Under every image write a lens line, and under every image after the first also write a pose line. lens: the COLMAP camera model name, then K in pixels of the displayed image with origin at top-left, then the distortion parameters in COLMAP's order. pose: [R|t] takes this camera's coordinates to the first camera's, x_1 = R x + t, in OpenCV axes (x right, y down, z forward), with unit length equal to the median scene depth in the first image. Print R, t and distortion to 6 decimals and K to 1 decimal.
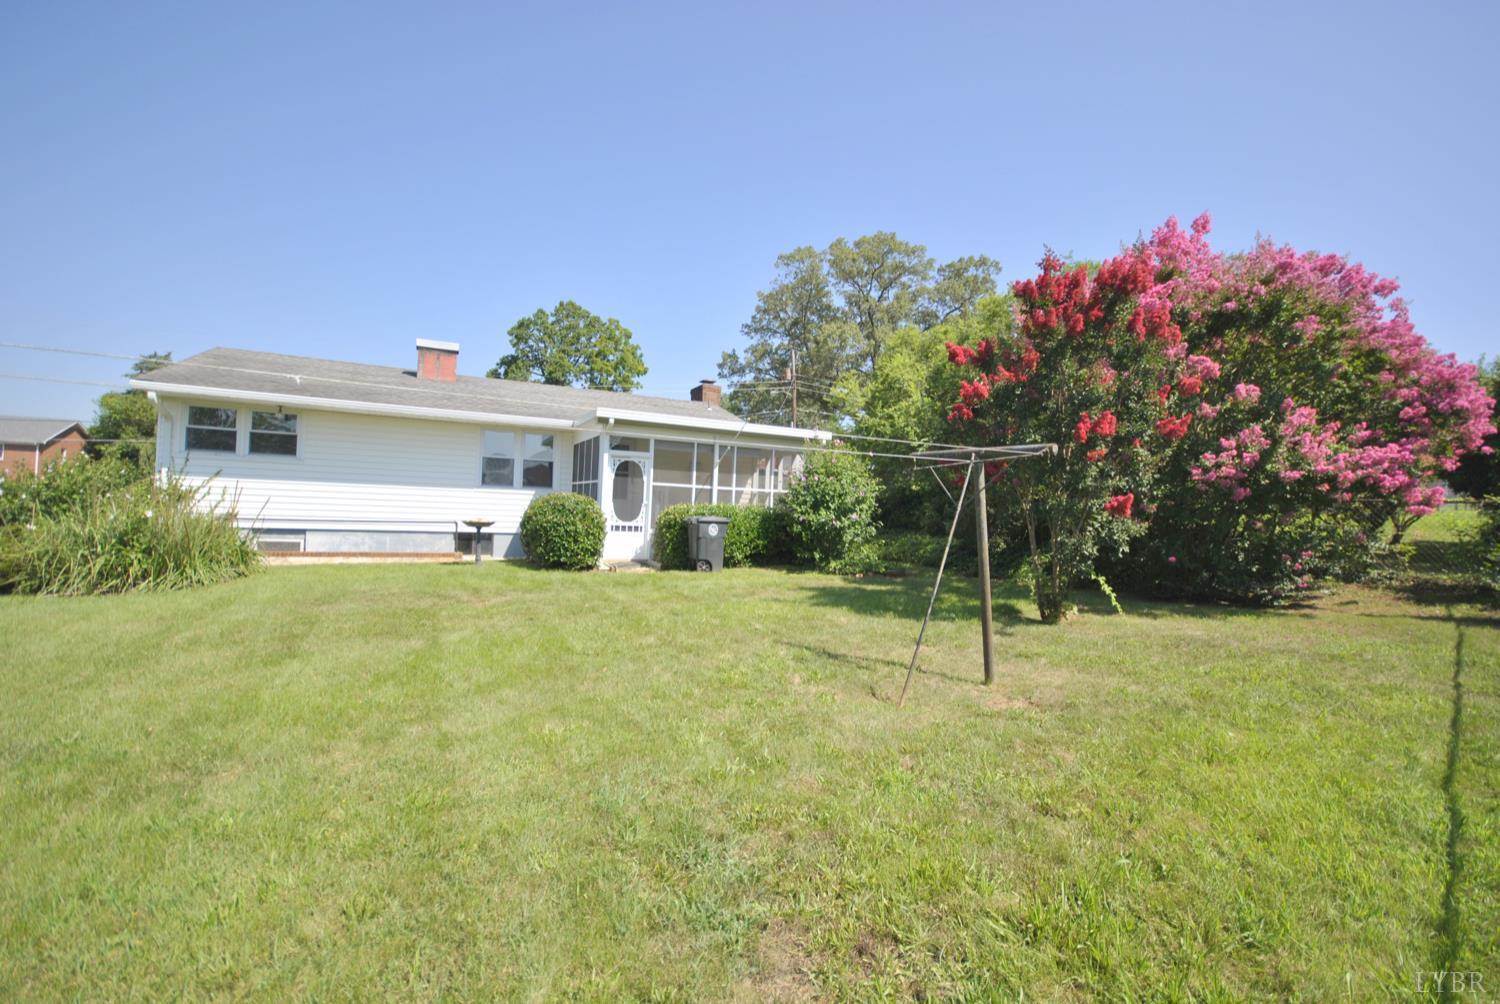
lens RADIAL K [[660.1, 0, 759.9], [0, 660.1, 502.8], [0, 0, 1]] dist [0.011120, -0.011305]
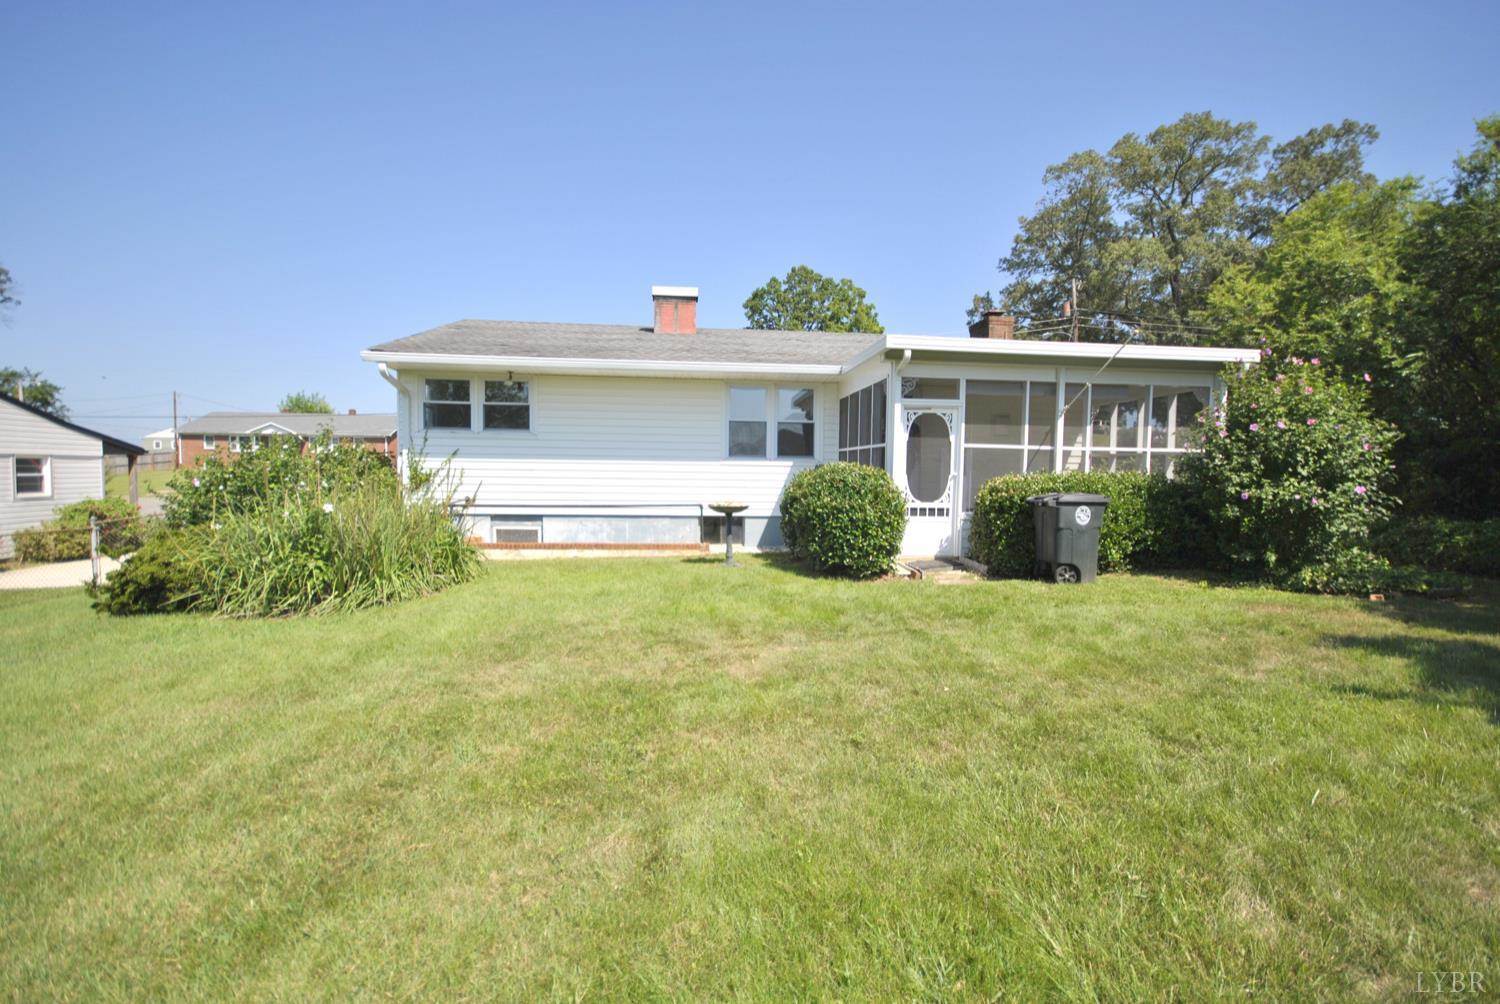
lens RADIAL K [[660.1, 0, 757.9], [0, 660.1, 506.6], [0, 0, 1]] dist [0.011120, -0.011305]
pose [[0.940312, -0.009218, -0.340190, -0.137189], [0.027510, 0.998421, 0.048986, -0.005567], [0.339201, -0.055421, 0.939080, 0.302740]]
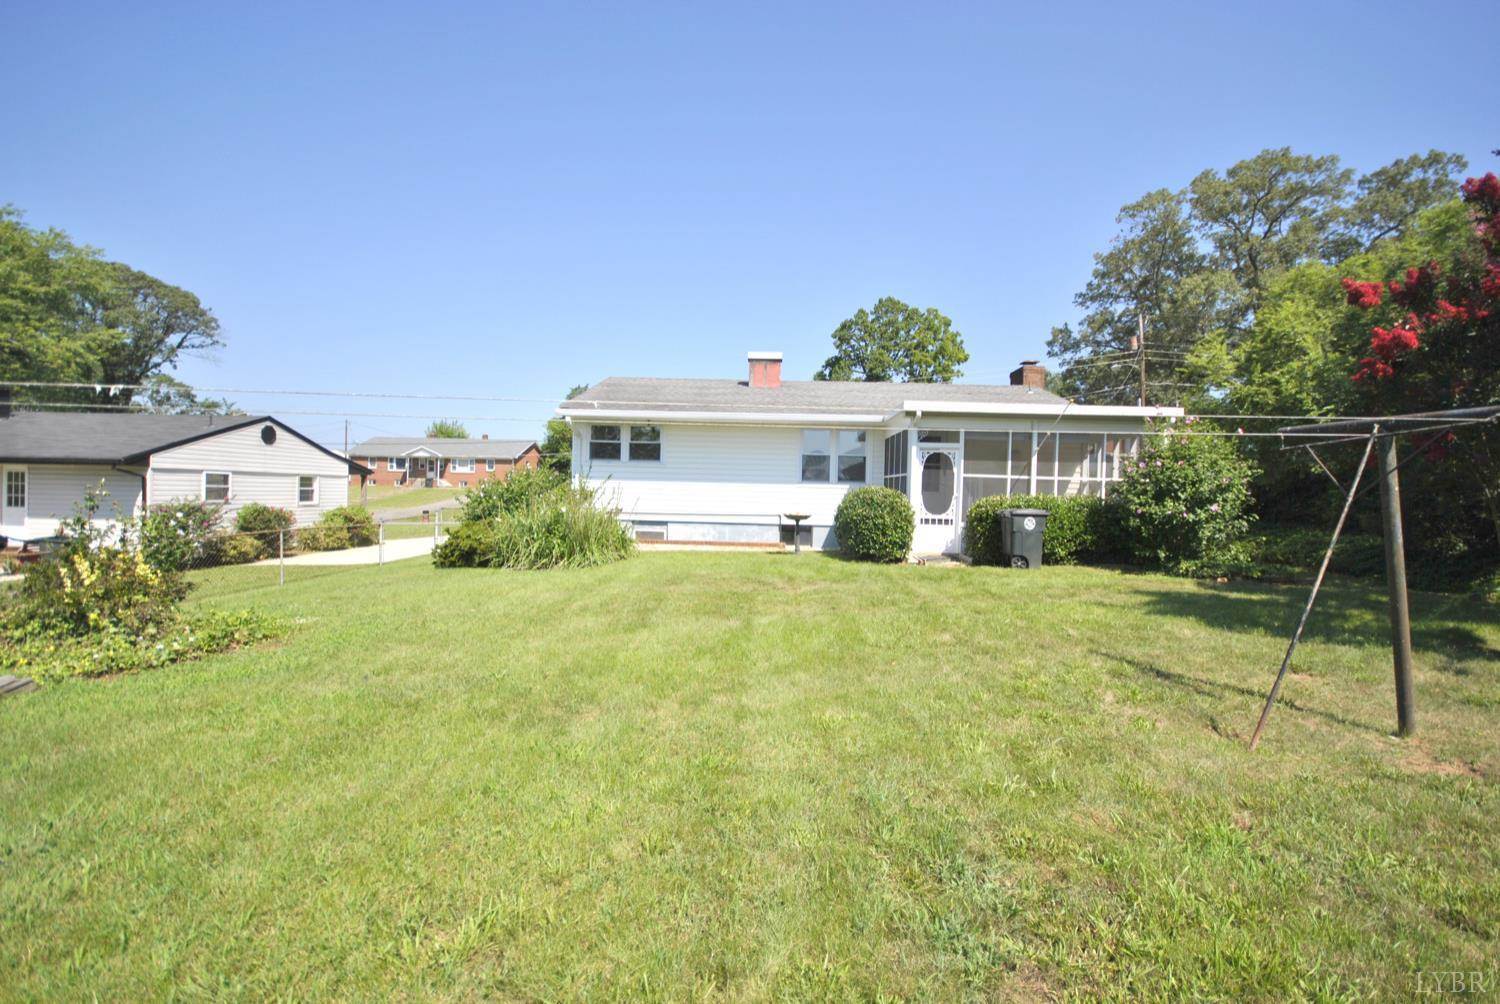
lens RADIAL K [[660.1, 0, 759.1], [0, 660.1, 505.7], [0, 0, 1]] dist [0.011120, -0.011305]
pose [[0.886846, -0.007549, -0.462004, 0.019840], [0.015026, 0.999809, 0.012507, -0.001130], [0.461821, -0.018034, 0.886790, 0.007651]]
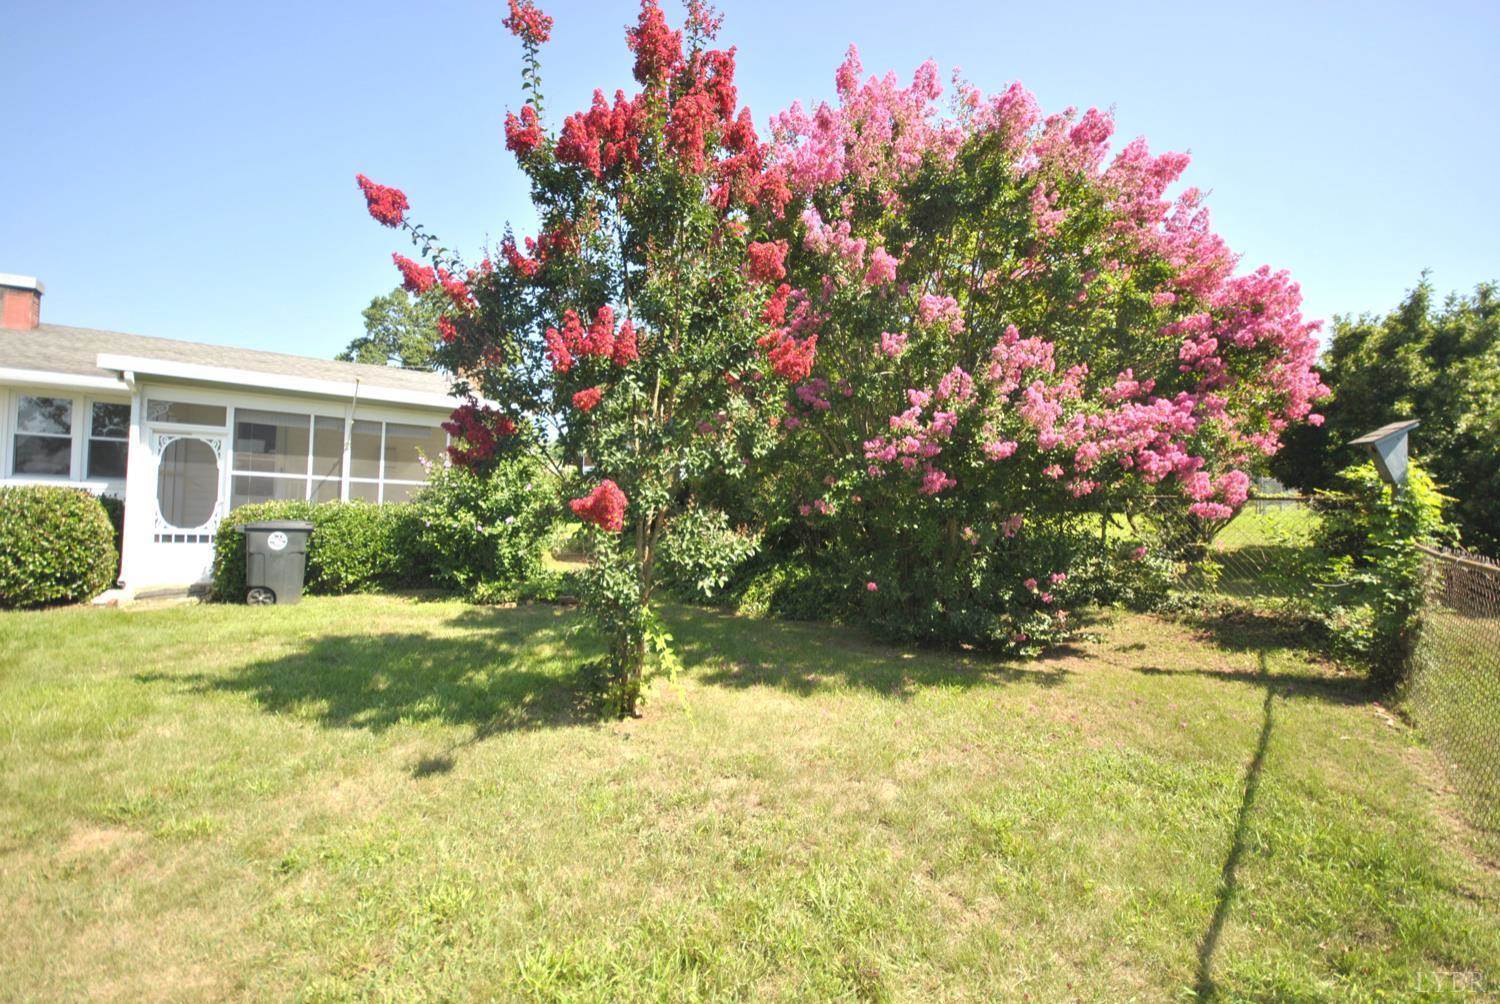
lens RADIAL K [[660.1, 0, 758.6], [0, 660.1, 501.0], [0, 0, 1]] dist [0.011120, -0.011305]
pose [[0.992748, -0.000513, 0.120215, 0.309426], [0.000702, 0.999999, -0.001528, 0.001975], [-0.120214, 0.001601, 0.992747, 0.267555]]
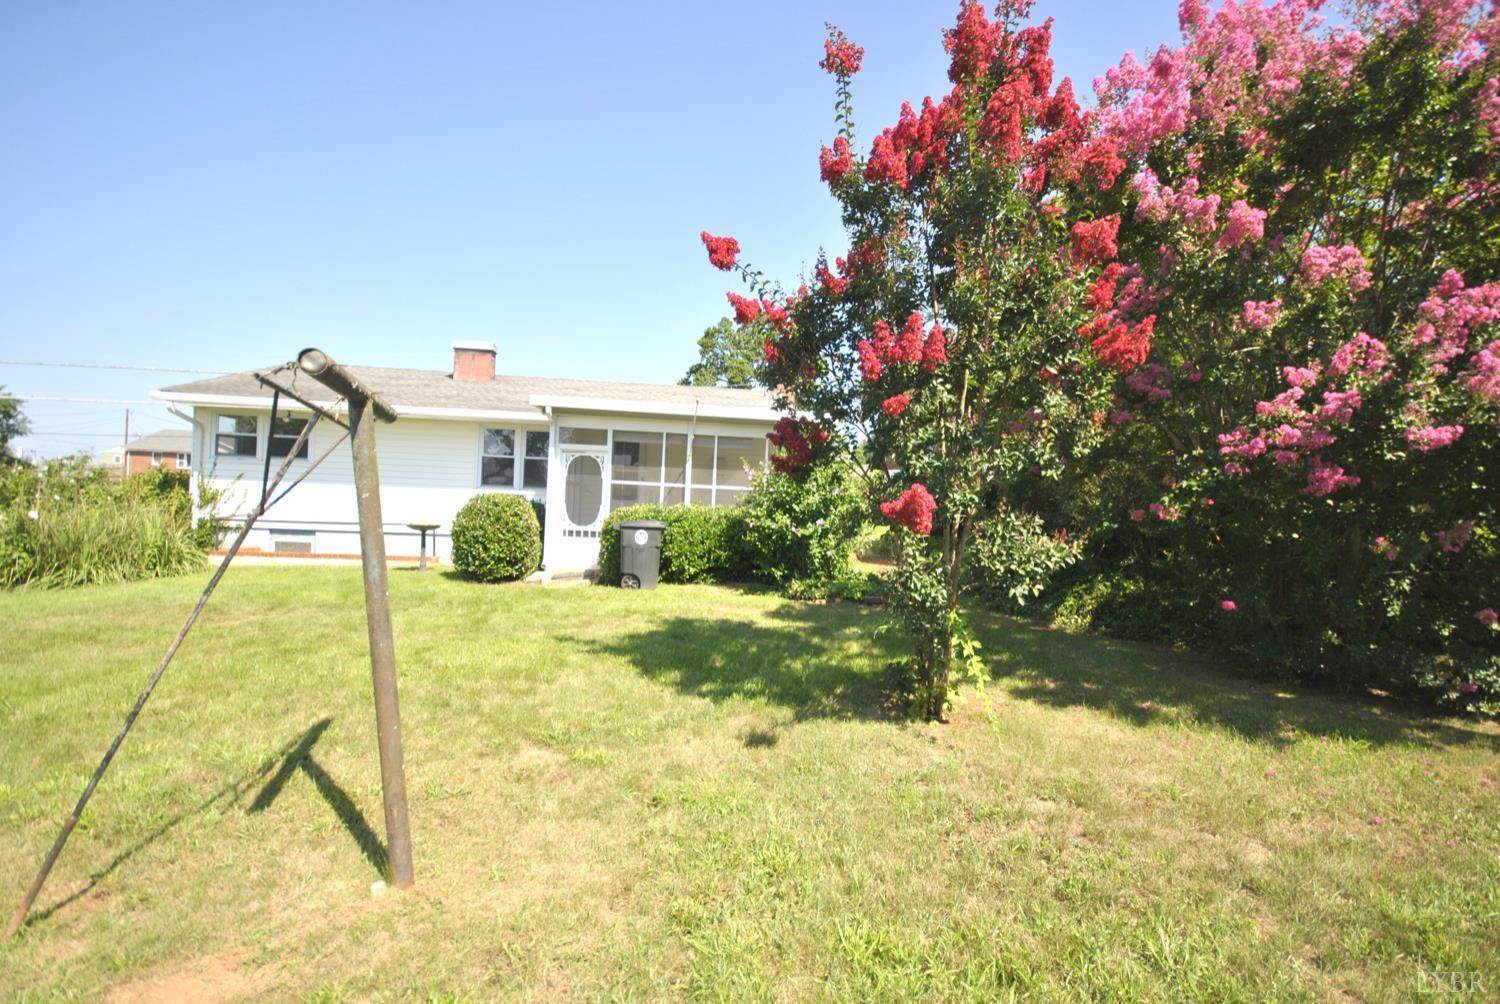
lens RADIAL K [[660.1, 0, 757.5], [0, 660.1, 502.6], [0, 0, 1]] dist [0.011120, -0.011305]
pose [[0.946672, -0.001804, -0.322193, 0.307118], [0.000464, 0.999991, -0.004238, 0.001883], [0.322198, 0.003862, 0.946665, 0.262321]]
